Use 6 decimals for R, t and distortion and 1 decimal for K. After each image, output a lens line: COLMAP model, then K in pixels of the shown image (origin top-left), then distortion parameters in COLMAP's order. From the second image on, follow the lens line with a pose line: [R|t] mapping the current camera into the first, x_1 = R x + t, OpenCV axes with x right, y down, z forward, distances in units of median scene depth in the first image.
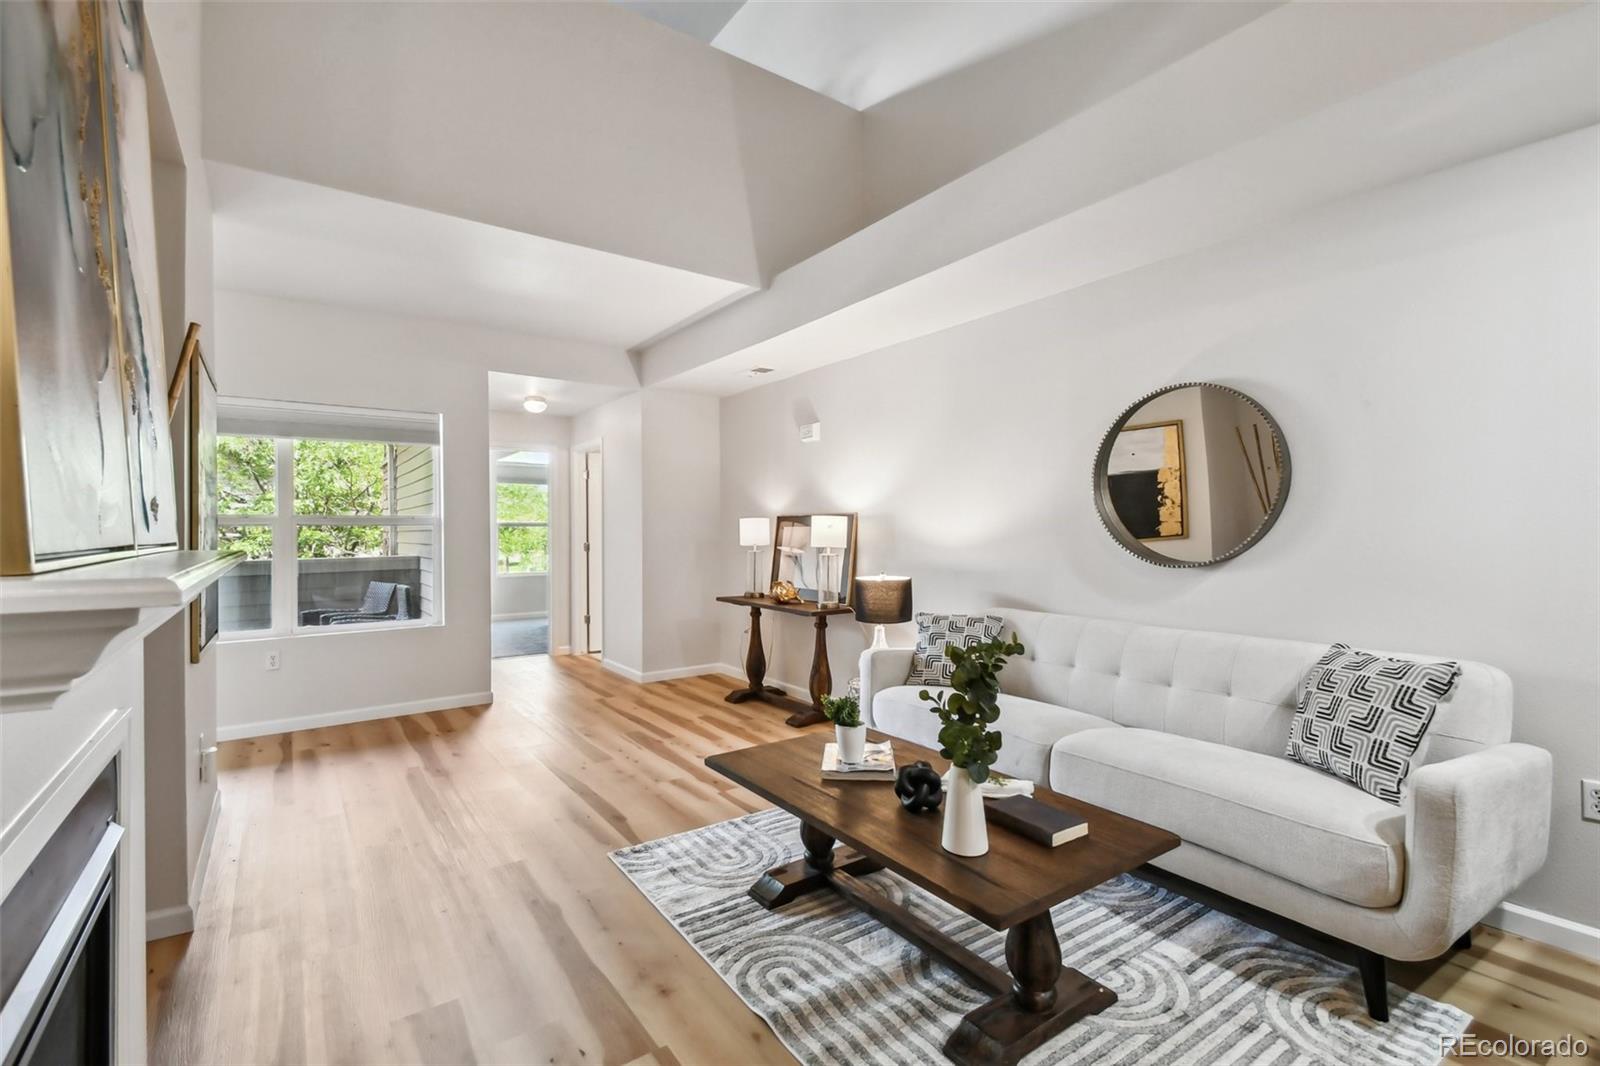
lens RADIAL K [[717.6, 0, 788.9], [0, 717.6, 526.7], [0, 0, 1]] dist [0.026901, -0.016888]
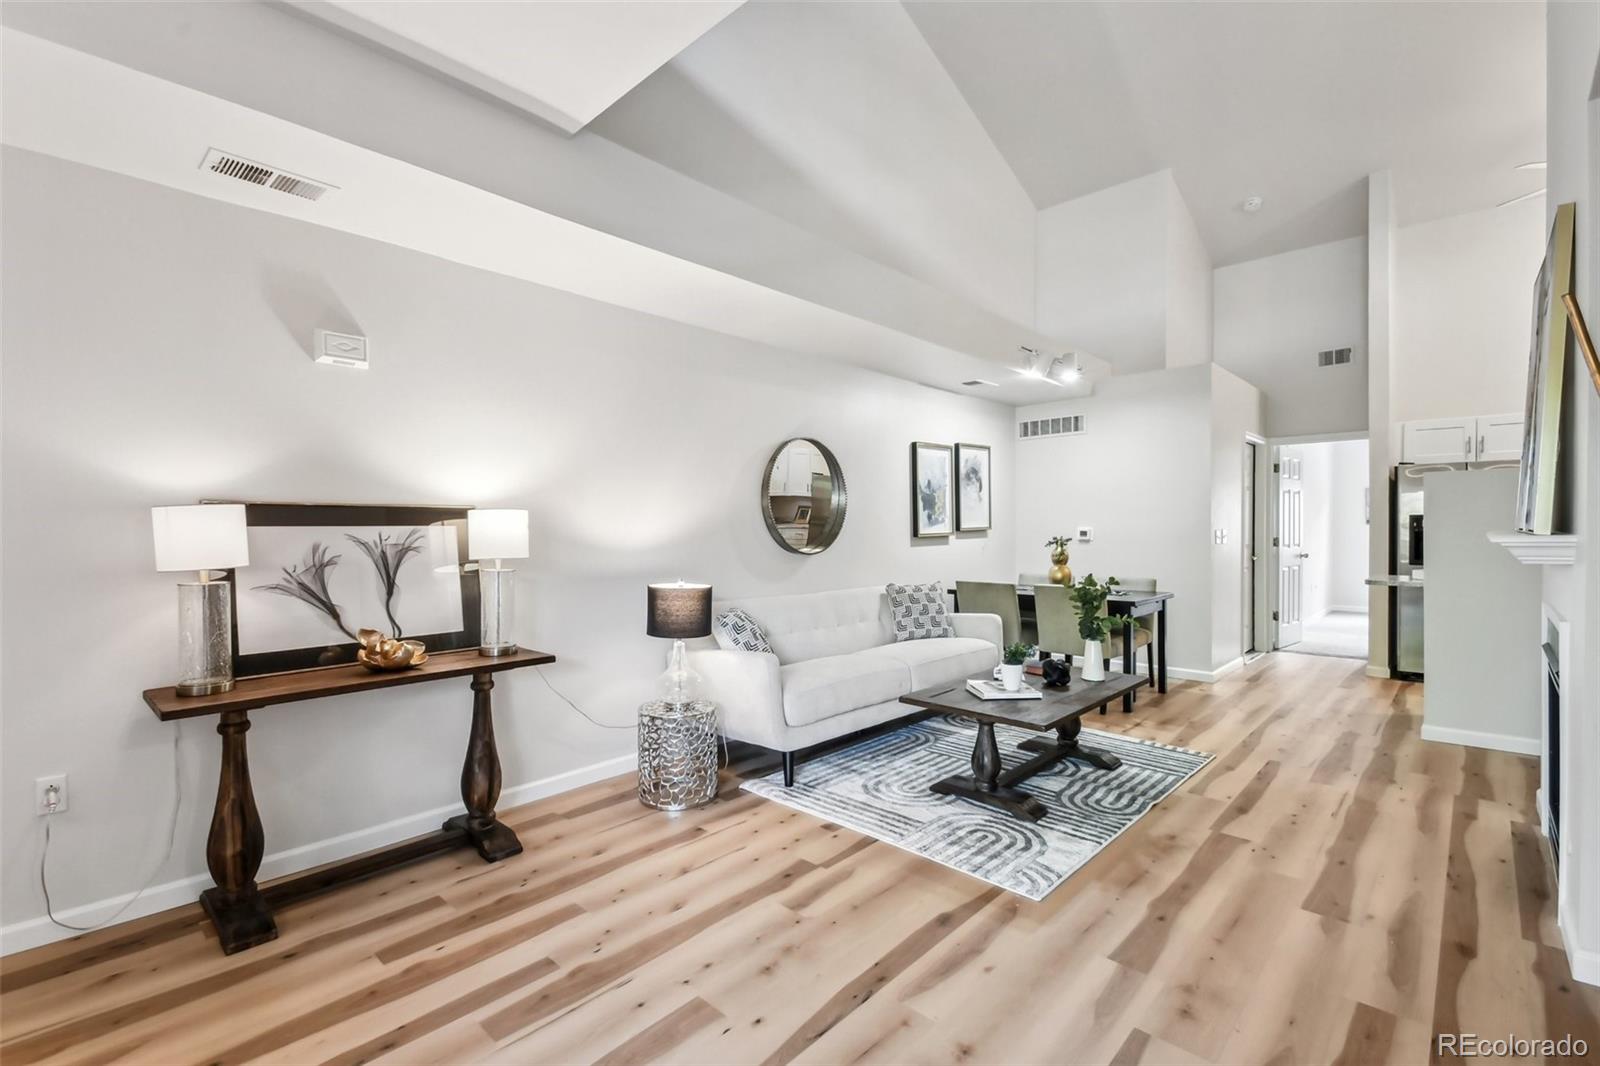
lens RADIAL K [[717.6, 0, 765.8], [0, 717.6, 535.4], [0, 0, 1]] dist [0.026901, -0.016888]
pose [[-0.188794, 0.004302, 0.982007, -1.272376], [0.010589, 0.999941, -0.002345, 0.023687], [-0.981960, 0.009955, -0.188829, 1.815817]]
